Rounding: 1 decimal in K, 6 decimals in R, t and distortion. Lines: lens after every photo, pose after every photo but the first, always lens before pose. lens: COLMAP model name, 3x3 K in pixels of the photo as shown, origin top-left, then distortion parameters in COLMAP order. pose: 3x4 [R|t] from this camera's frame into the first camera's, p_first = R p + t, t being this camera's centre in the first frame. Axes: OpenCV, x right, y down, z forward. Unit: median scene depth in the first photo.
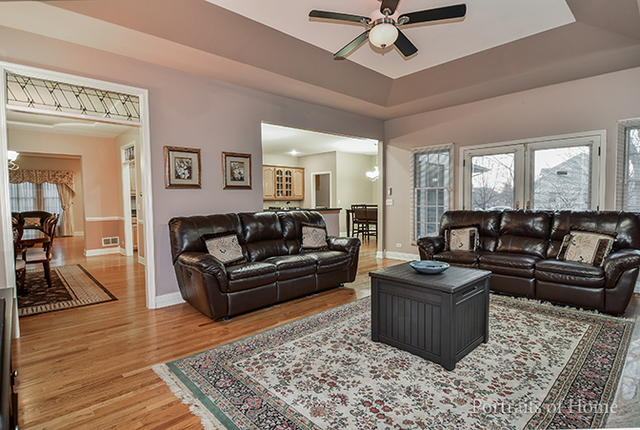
lens RADIAL K [[327.1, 0, 320.7], [0, 327.1, 214.8], [0, 0, 1]] dist [0.003067, -0.000205]
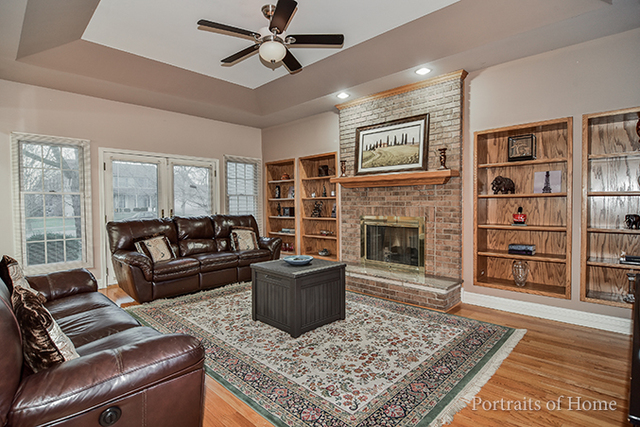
lens RADIAL K [[327.1, 0, 318.7], [0, 327.1, 213.0], [0, 0, 1]] dist [0.003067, -0.000205]
pose [[-0.040685, -0.016222, 0.999040, -1.083334], [0.052538, 0.998450, 0.018352, -0.047747], [-0.997790, 0.053234, -0.039770, 1.127321]]
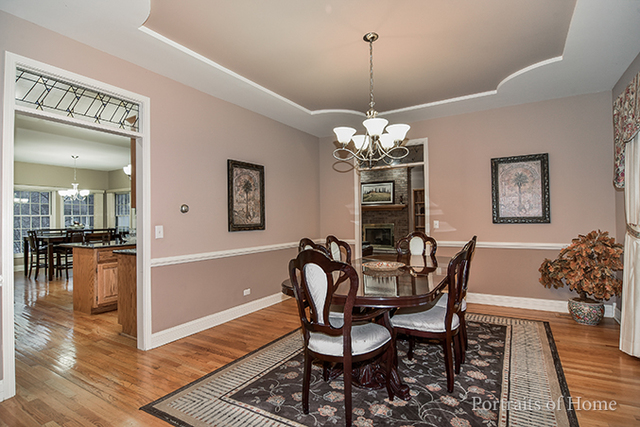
lens RADIAL K [[327.1, 0, 320.9], [0, 327.1, 214.9], [0, 0, 1]] dist [0.003067, -0.000205]
pose [[-0.271174, 0.024377, 0.962222, -2.287990], [0.059839, 0.998172, -0.008424, -0.077463], [-0.960669, 0.055294, -0.272137, 1.950269]]
